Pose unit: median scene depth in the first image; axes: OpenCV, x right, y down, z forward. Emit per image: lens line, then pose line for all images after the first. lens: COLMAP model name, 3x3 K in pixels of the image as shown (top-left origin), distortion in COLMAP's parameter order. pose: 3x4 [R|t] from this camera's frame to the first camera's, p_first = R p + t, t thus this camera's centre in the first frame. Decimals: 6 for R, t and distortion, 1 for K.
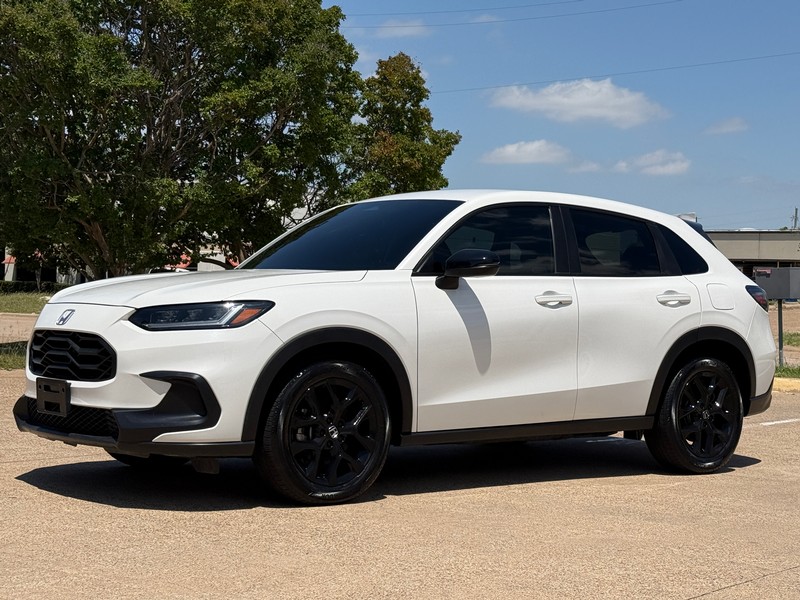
lens RADIAL K [[1409.6, 0, 392.5], [0, 1409.6, 300.7], [0, 0, 1]] dist [0.074427, 0.000000]
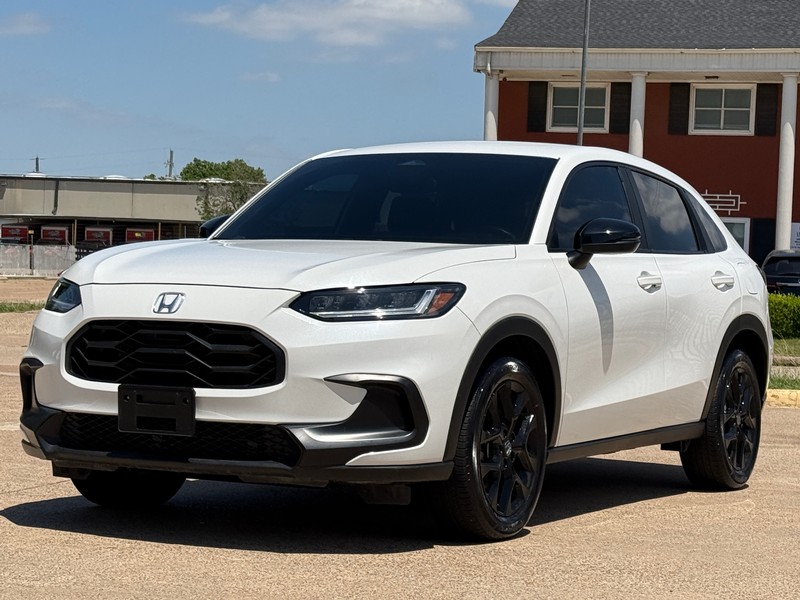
lens RADIAL K [[1987.7, 0, 399.0], [0, 1987.7, 297.7], [0, 0, 1]] dist [0.081055, 0.000000]
pose [[0.916103, 0.002739, 0.400933, -0.162915], [-0.007596, 0.999916, 0.010526, -0.000873], [-0.400870, -0.012688, 0.916047, -0.000491]]
